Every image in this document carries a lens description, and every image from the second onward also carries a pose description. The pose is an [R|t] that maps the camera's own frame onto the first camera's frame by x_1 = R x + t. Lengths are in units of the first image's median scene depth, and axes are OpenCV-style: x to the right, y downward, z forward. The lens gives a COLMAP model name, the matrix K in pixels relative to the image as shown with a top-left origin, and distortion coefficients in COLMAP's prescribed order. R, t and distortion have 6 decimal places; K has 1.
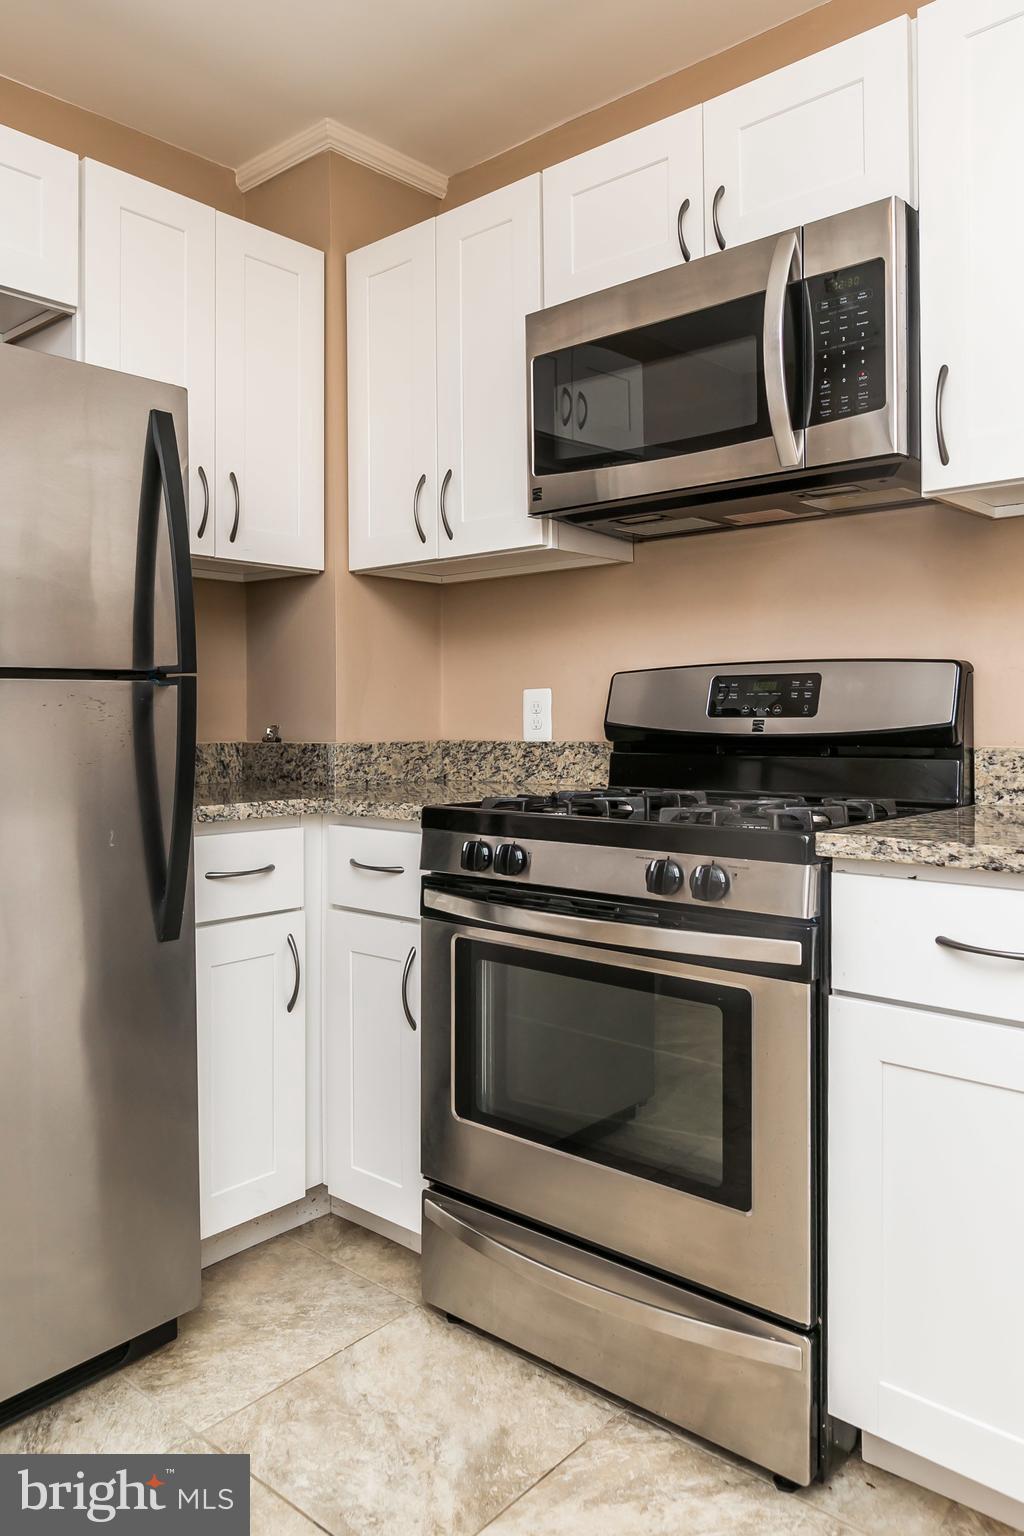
lens RADIAL K [[1098.4, 0, 509.2], [0, 1098.4, 714.3], [0, 0, 1]] dist [0.001925, -0.000639]
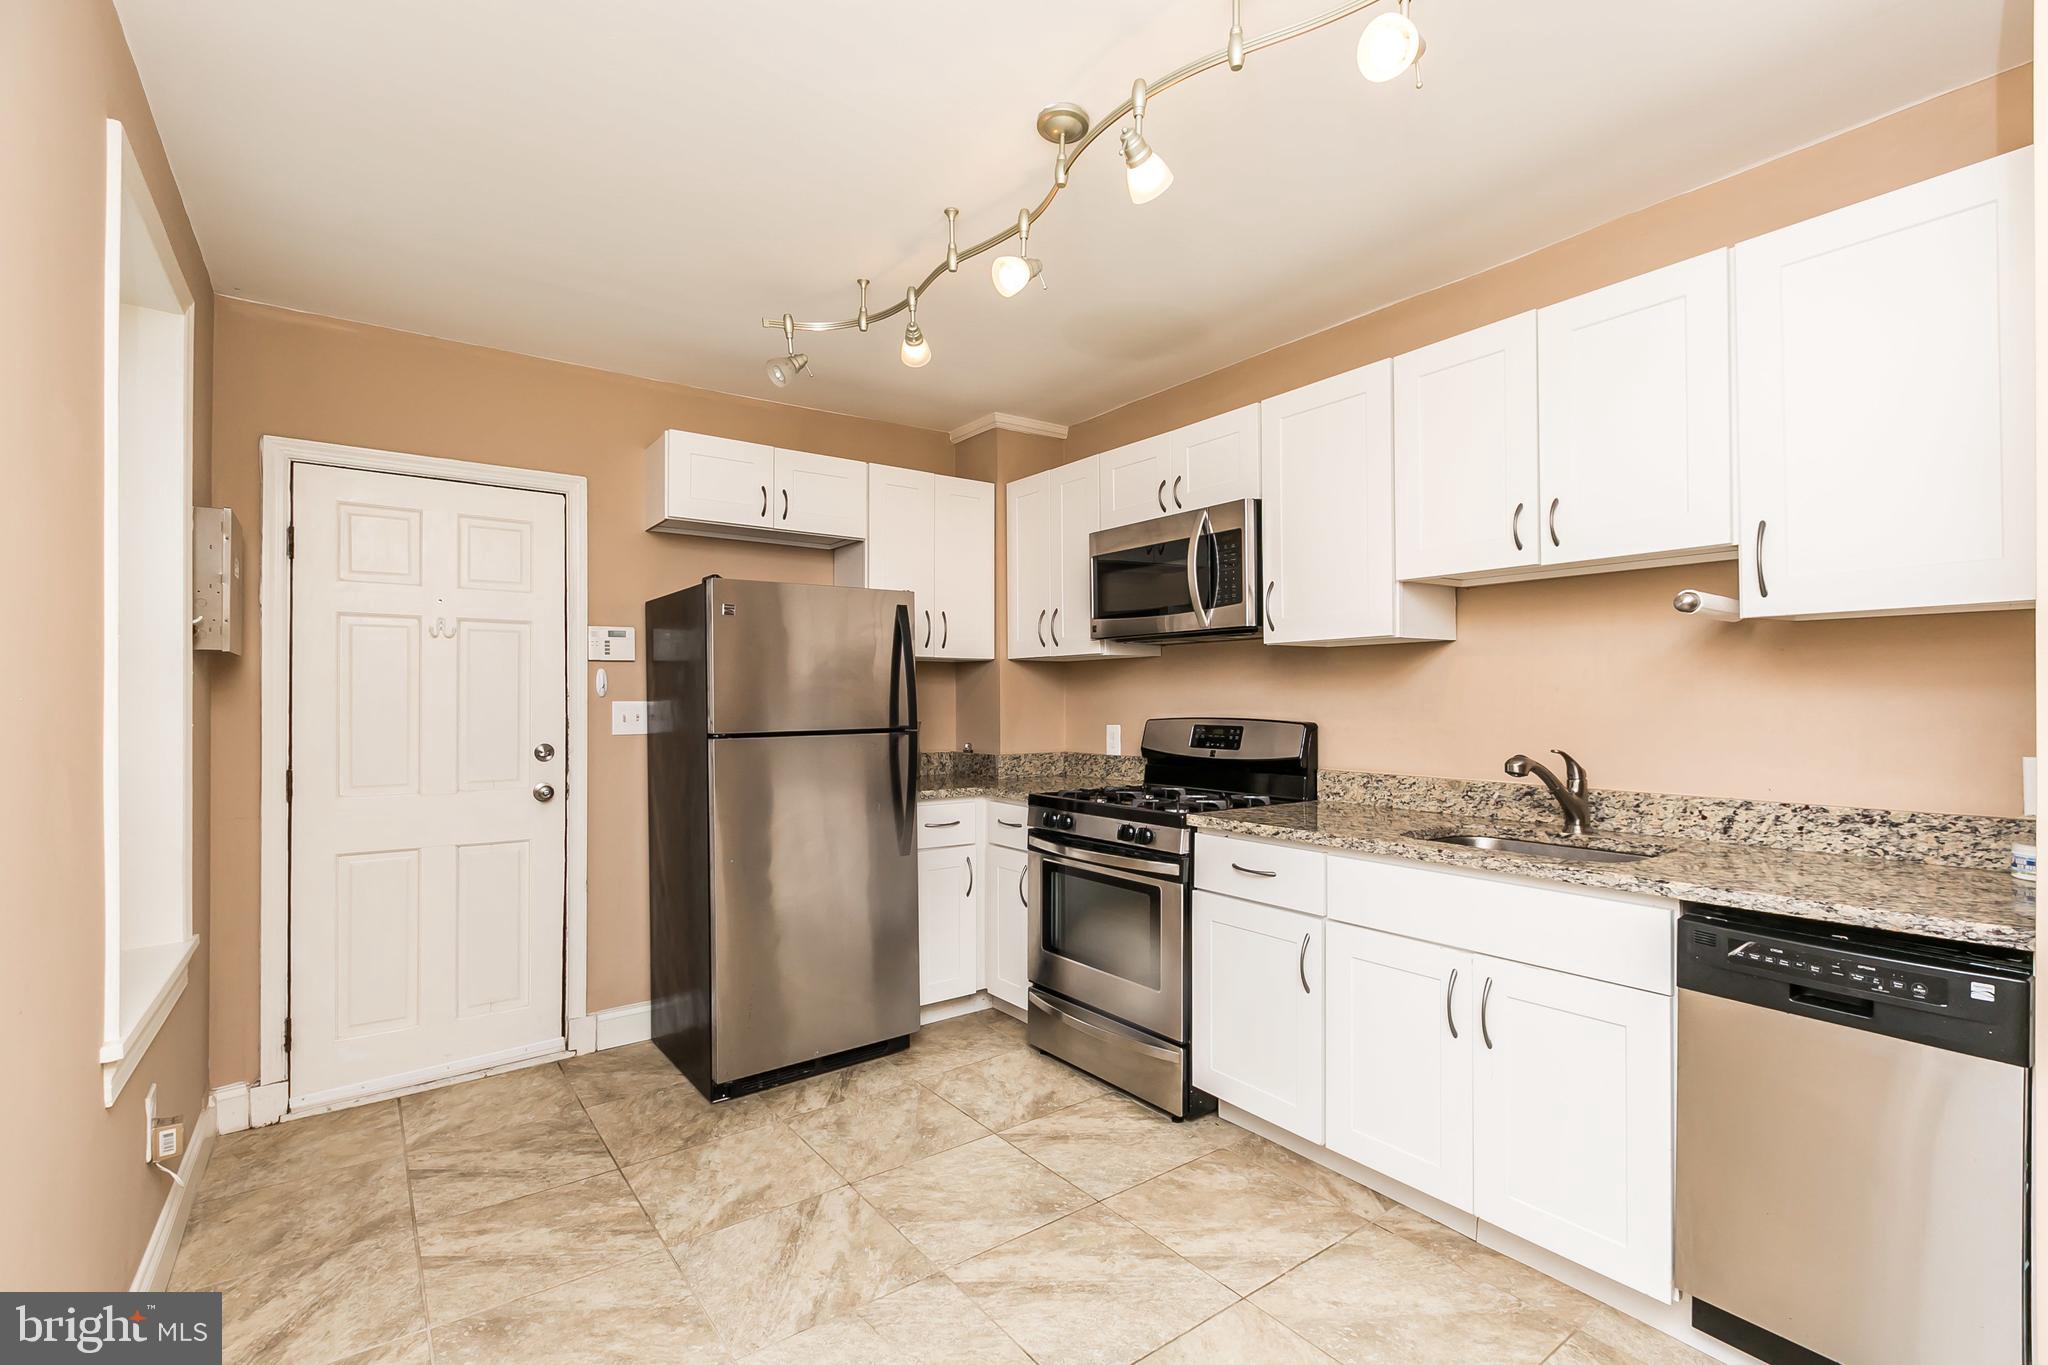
lens RADIAL K [[919.9, 0, 1024.0], [0, 919.9, 696.5], [0, 0, 1]] dist [0.001871, -0.000288]
pose [[0.977790, 0.001685, -0.209578, 0.255927], [-0.001335, 0.999997, 0.001809, -0.093211], [0.209581, -0.001489, 0.977790, -0.613983]]
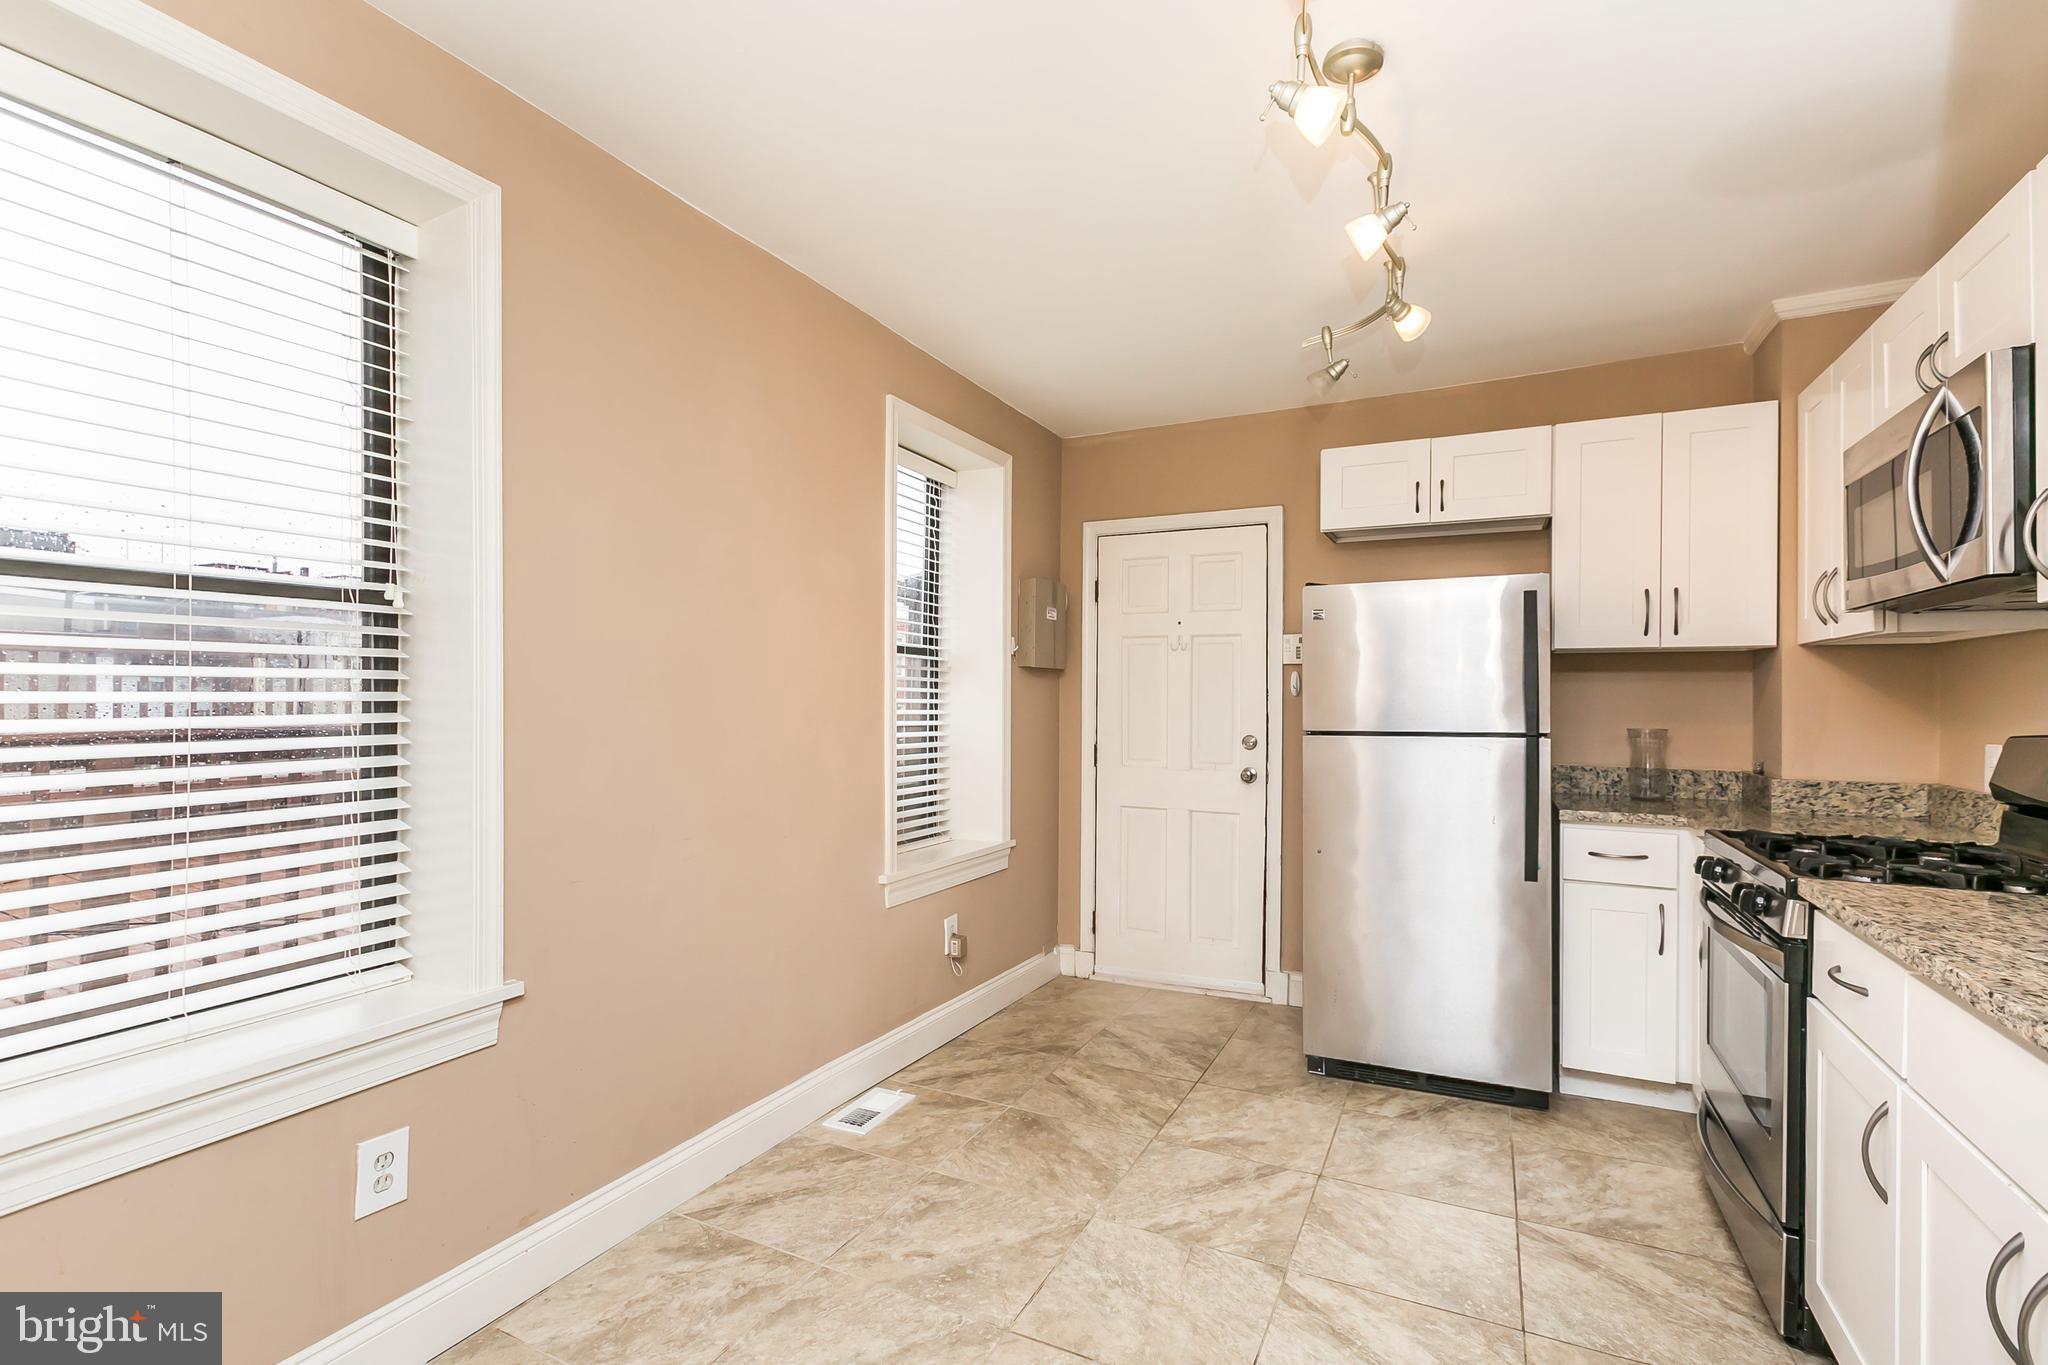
lens RADIAL K [[939.1, 0, 1014.5], [0, 939.1, 698.7], [0, 0, 1]] dist [0.000996, -0.000735]
pose [[0.255223, 0.006143, -0.966863, 0.875586], [-0.002511, 0.999981, 0.005690, -0.092643], [0.966879, 0.000976, 0.255234, -0.200236]]
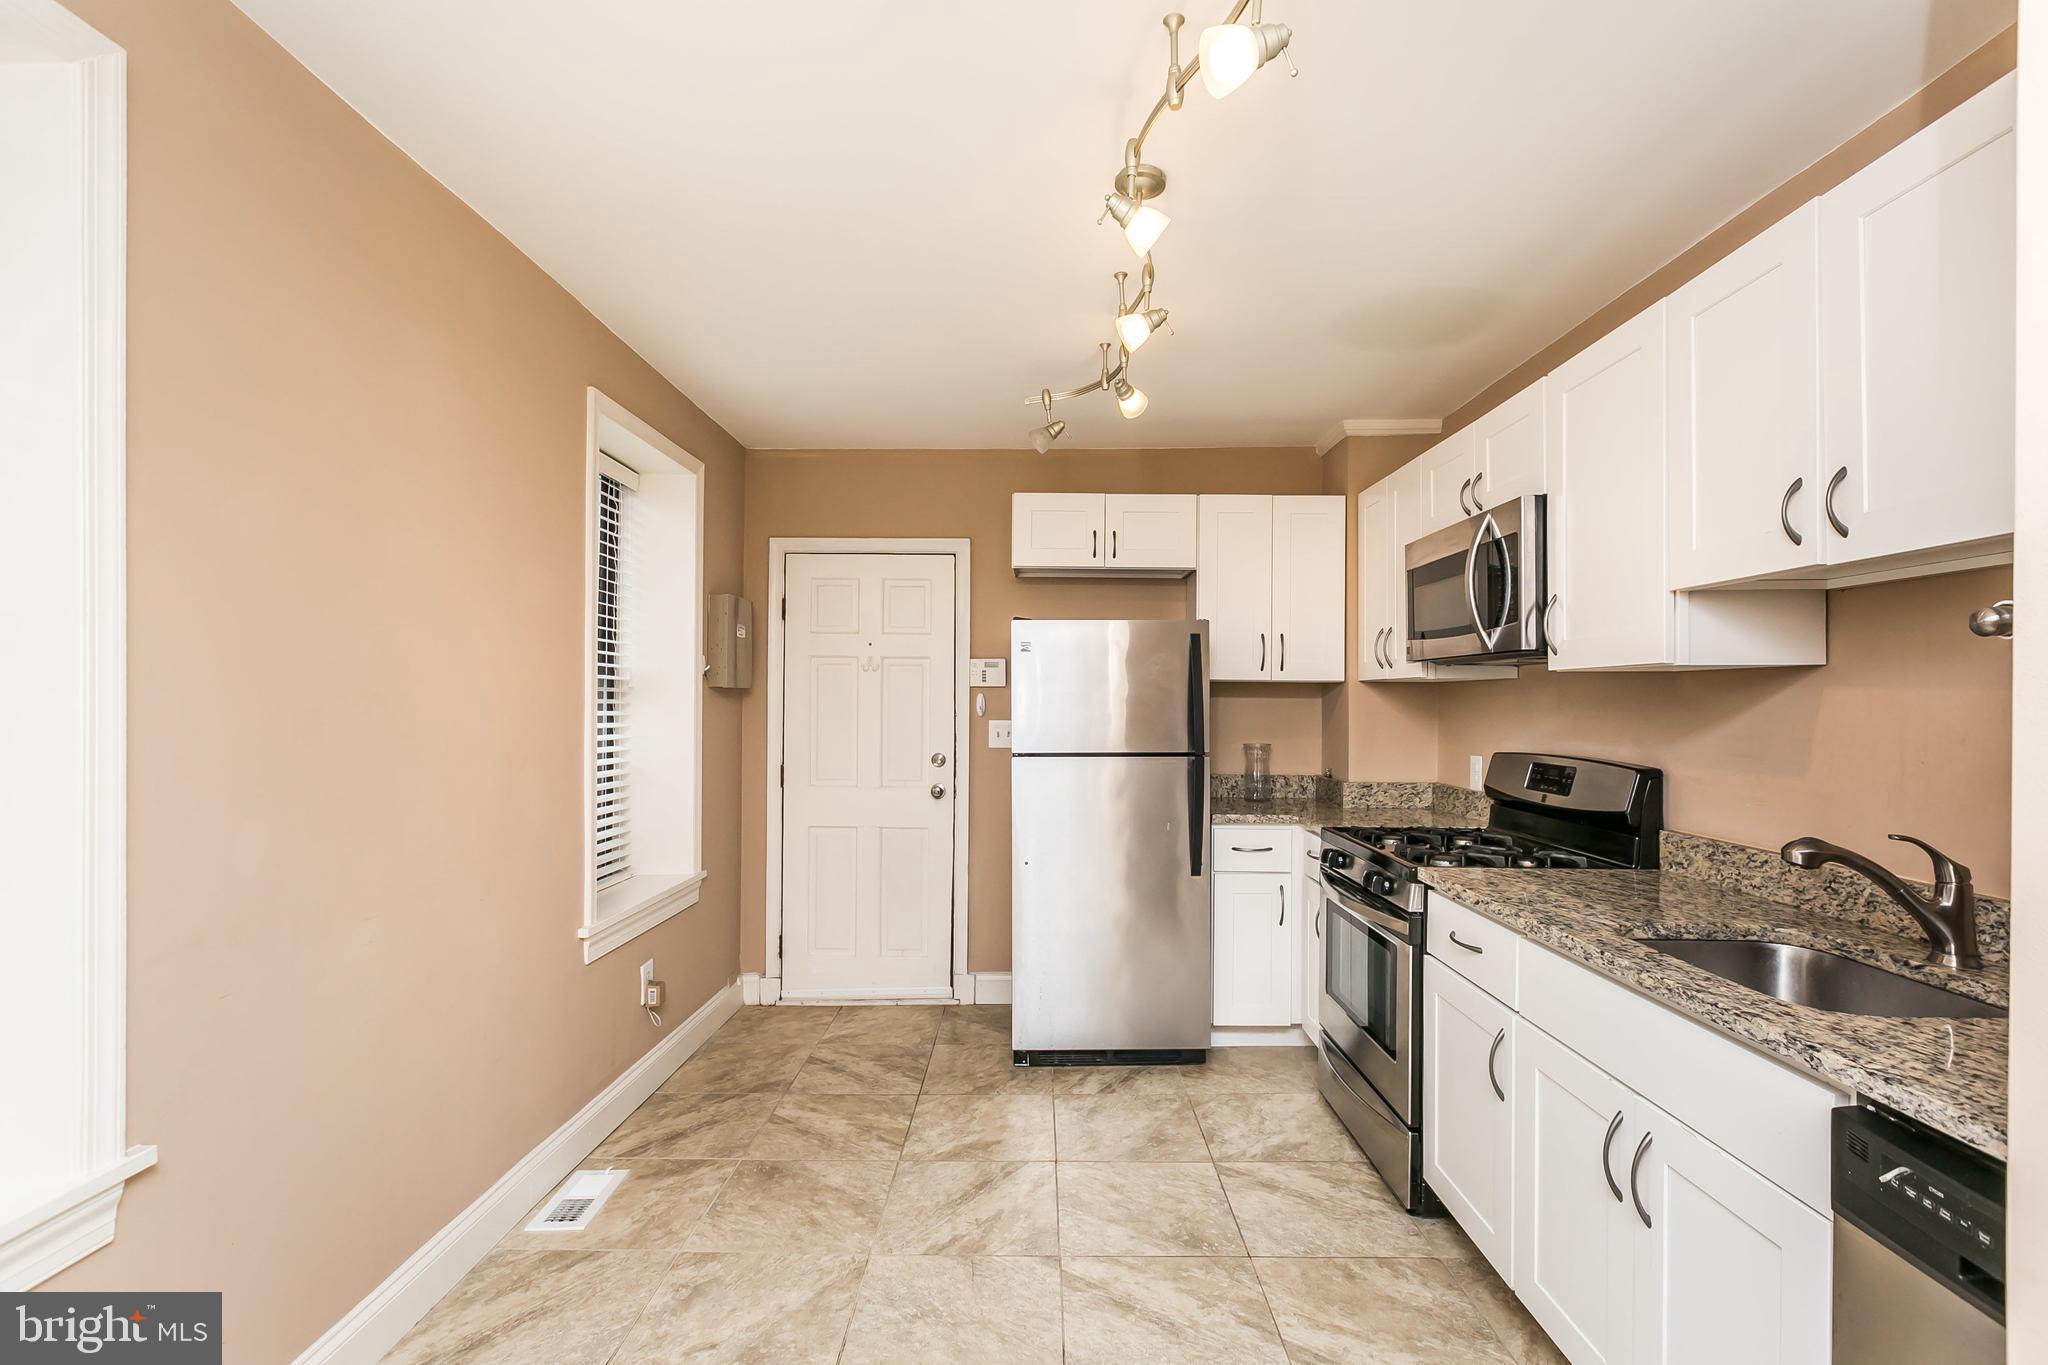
lens RADIAL K [[917.4, 0, 1034.4], [0, 917.4, 695.9], [0, 0, 1]] dist [0.002504, -0.000652]
pose [[0.658641, 0.005909, -0.752434, 0.766422], [-0.006262, 0.999978, 0.002371, -0.139145], [0.752431, 0.003151, 0.658663, -0.400880]]
